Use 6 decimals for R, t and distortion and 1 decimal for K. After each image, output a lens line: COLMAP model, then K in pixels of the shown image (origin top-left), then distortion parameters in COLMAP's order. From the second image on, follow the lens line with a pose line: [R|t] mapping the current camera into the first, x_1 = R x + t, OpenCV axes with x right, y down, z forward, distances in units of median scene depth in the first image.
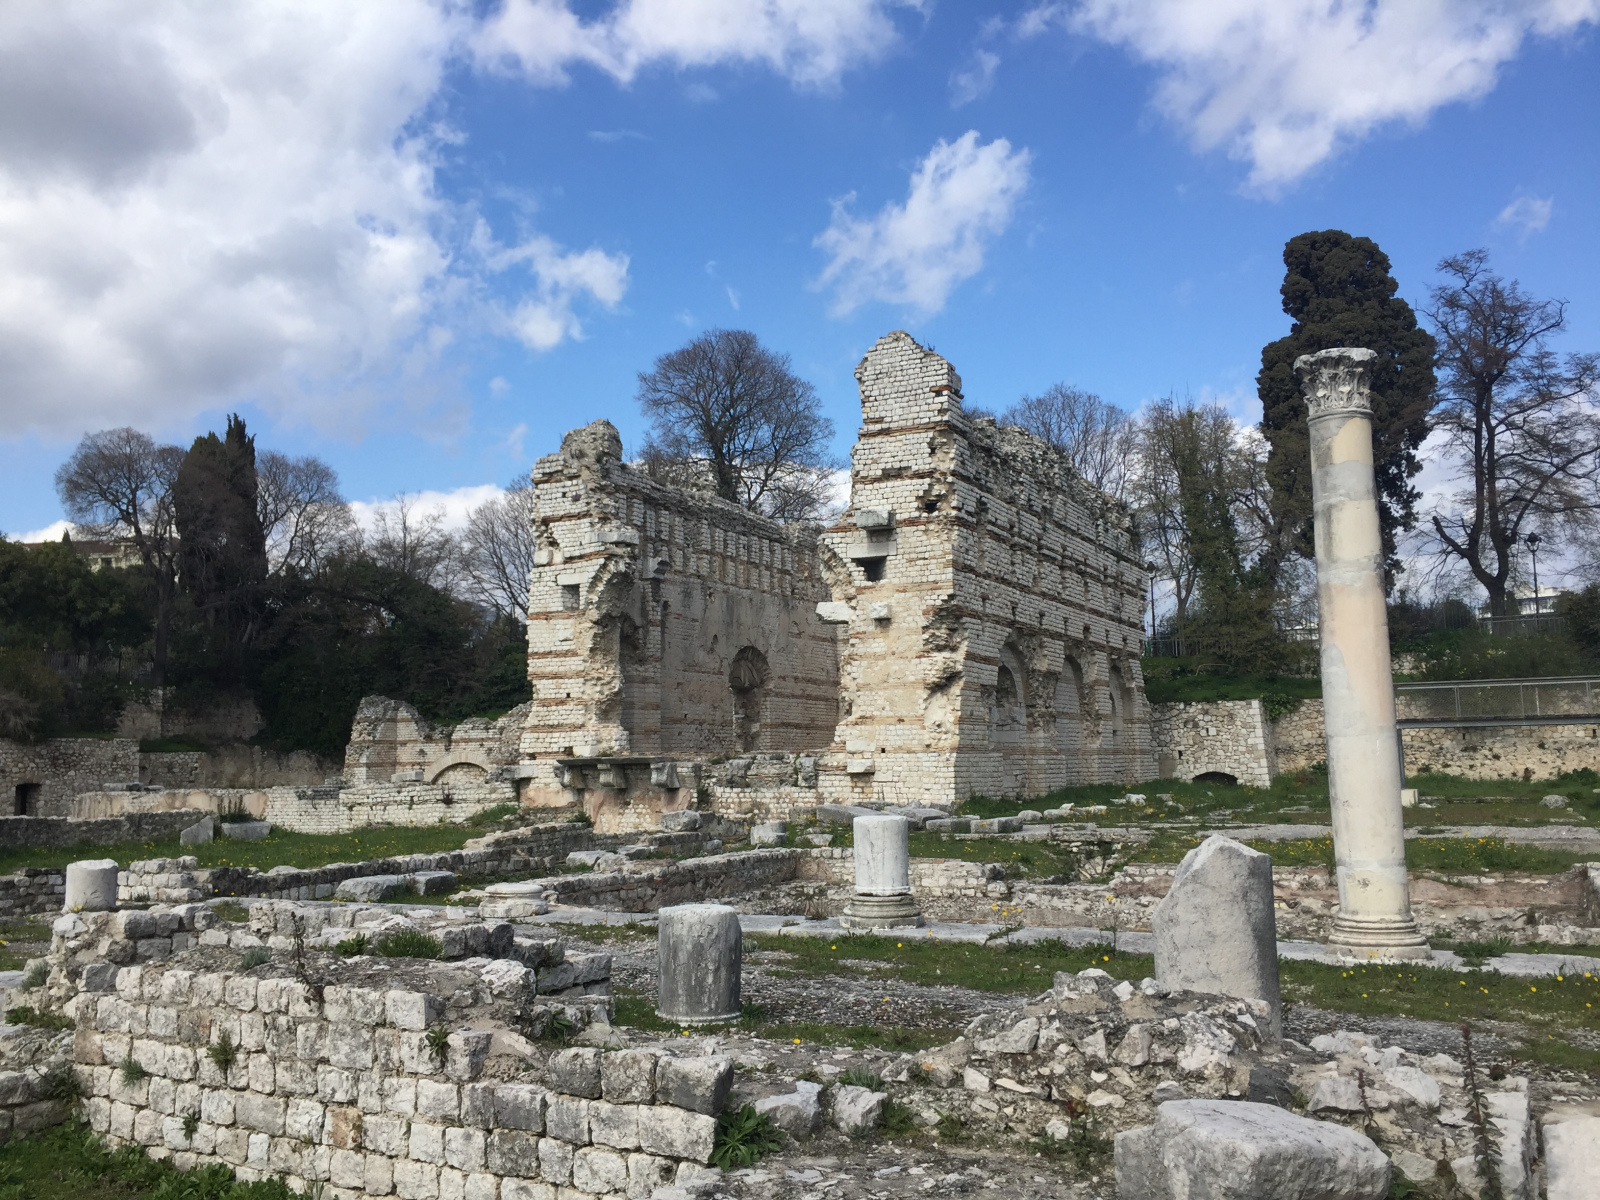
lens RADIAL K [[1378.7, 0, 796.6], [0, 1378.7, 602.3], [0, 0, 1]] dist [0.049098, -0.012809]
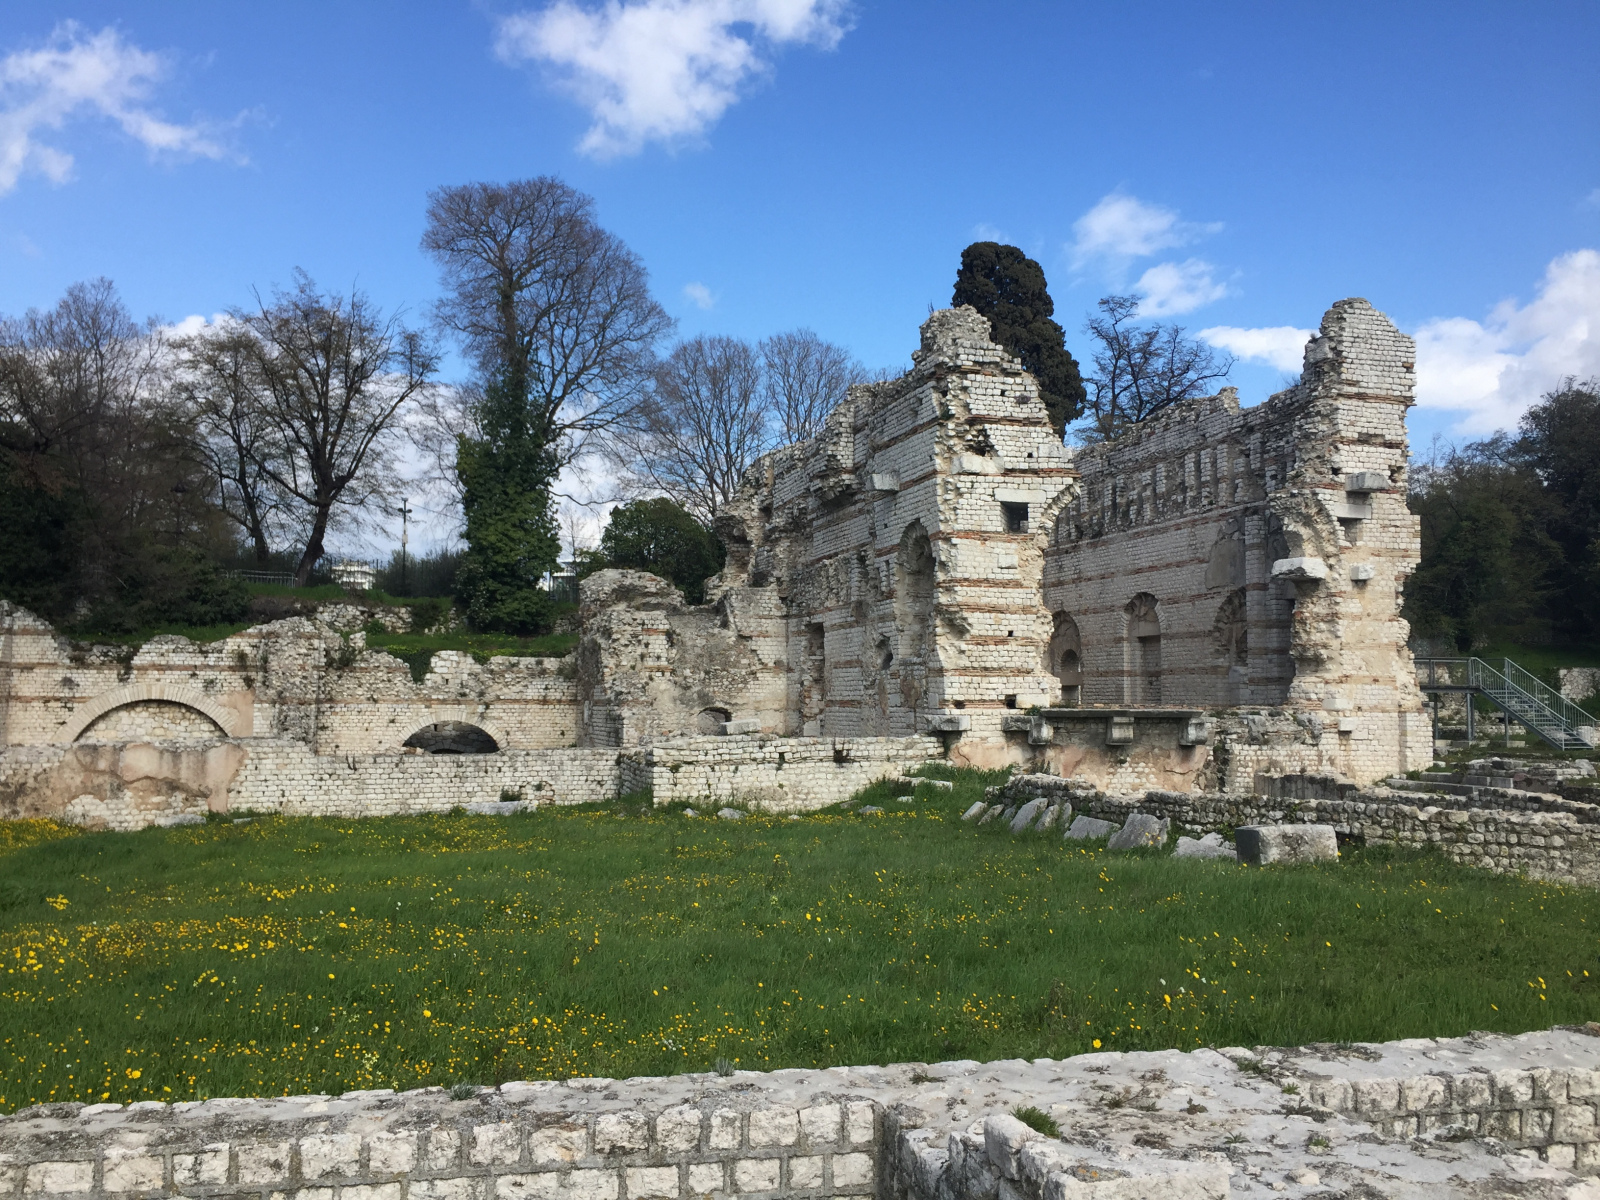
lens RADIAL K [[1378.7, 0, 803.3], [0, 1378.7, 598.6], [0, 0, 1]] dist [0.049098, -0.012809]
pose [[0.722332, 0.071284, 0.687862, -0.834842], [-0.098162, 0.995170, -0.000049, 0.058583], [-0.684544, -0.067487, 0.725841, 0.476973]]
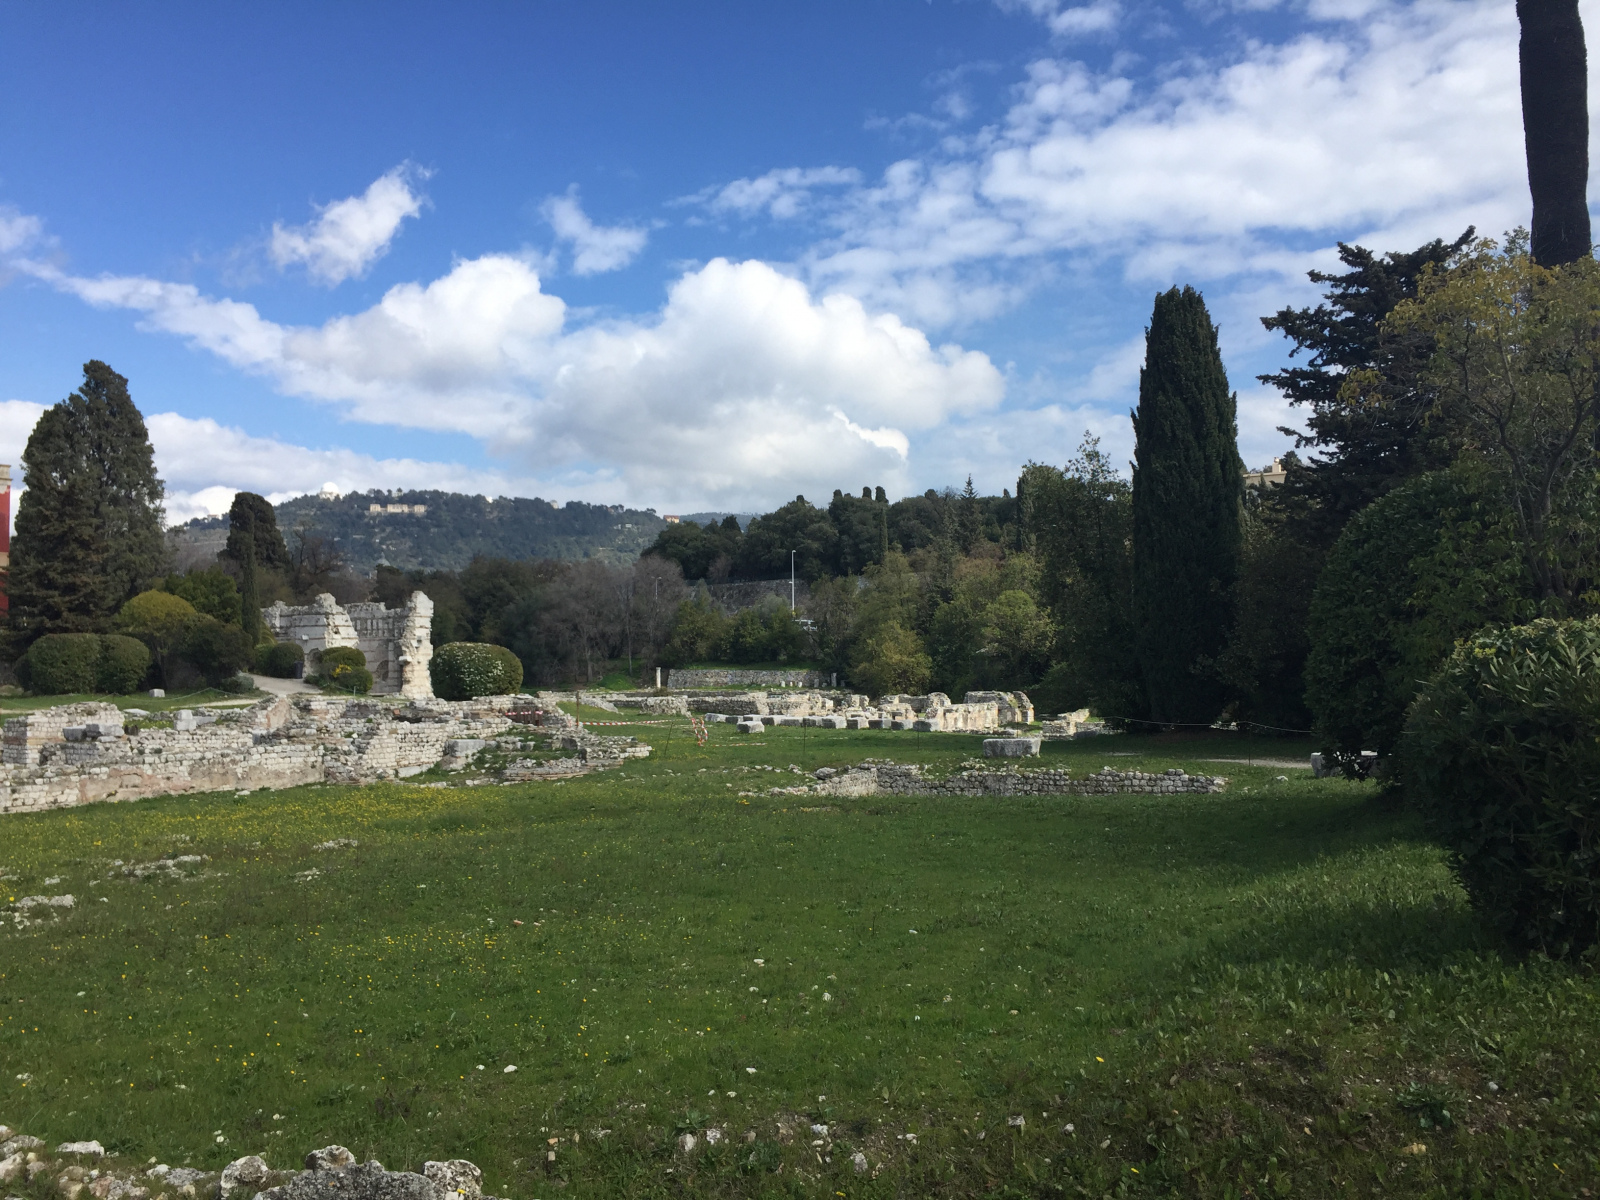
lens RADIAL K [[1378.7, 0, 804.0], [0, 1378.7, 601.0], [0, 0, 1]] dist [0.049098, -0.012809]
pose [[0.092255, 0.067337, 0.993456, -3.582225], [-0.104677, 0.992838, -0.057574, -0.045561], [-0.990218, -0.098681, 0.098643, -0.496170]]
